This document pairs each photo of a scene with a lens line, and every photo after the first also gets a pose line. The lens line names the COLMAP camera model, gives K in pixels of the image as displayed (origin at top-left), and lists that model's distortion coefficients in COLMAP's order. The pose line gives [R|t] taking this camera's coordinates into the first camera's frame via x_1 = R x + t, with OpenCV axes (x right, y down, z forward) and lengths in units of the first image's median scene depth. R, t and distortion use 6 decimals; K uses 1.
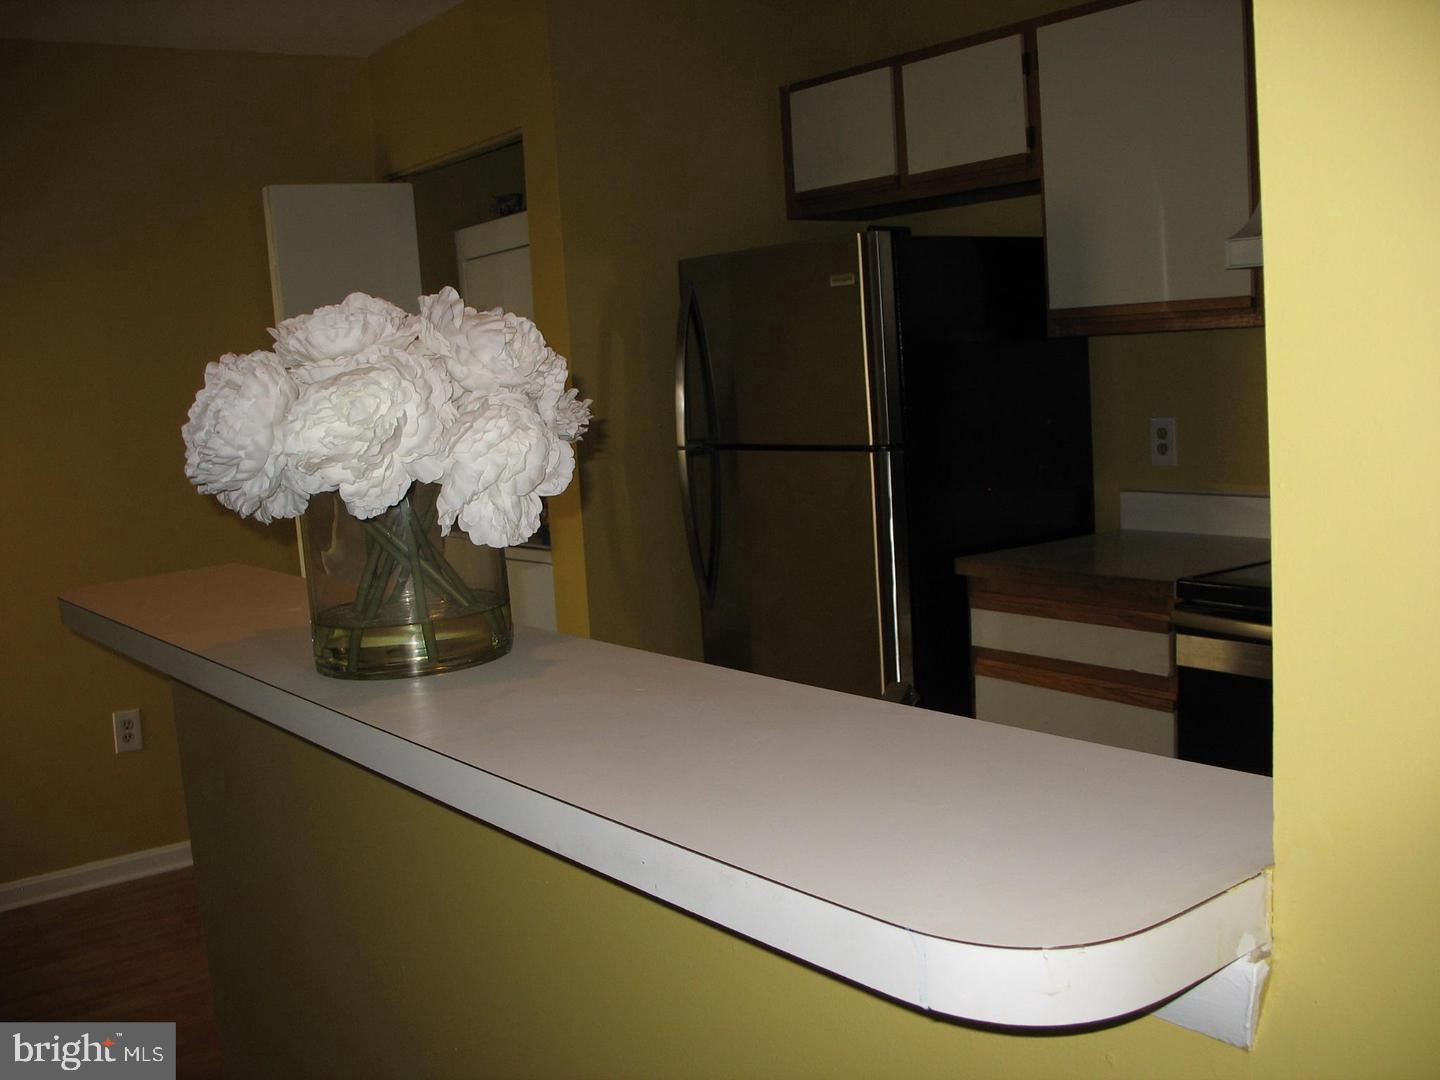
lens RADIAL K [[1514.8, 0, 720.0], [0, 1514.8, 540.0], [0, 0, 1]] dist [-0.175535, 0.010451]
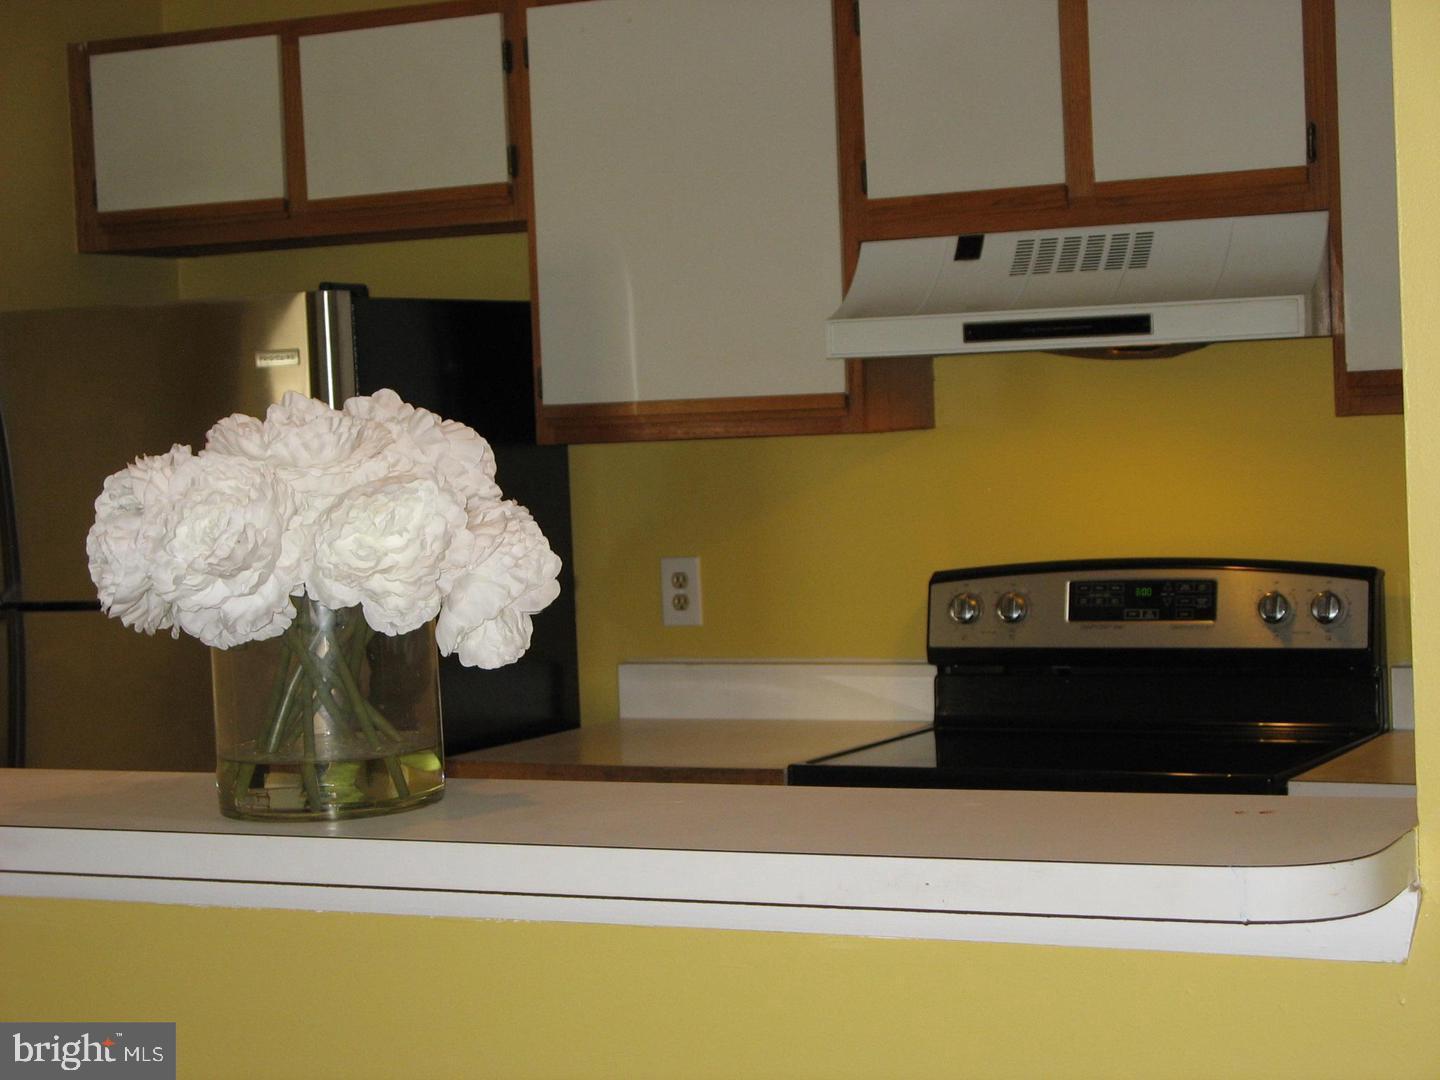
lens RADIAL K [[3035.1, 0, 720.0], [0, 3035.1, 540.0], [0, 0, 1]] dist [-0.081797, -0.106800]
pose [[0.891497, 0.007204, 0.452968, -0.343811], [0.037010, 0.995373, -0.088672, 0.038494], [-0.451511, 0.095815, 0.887106, -0.296489]]
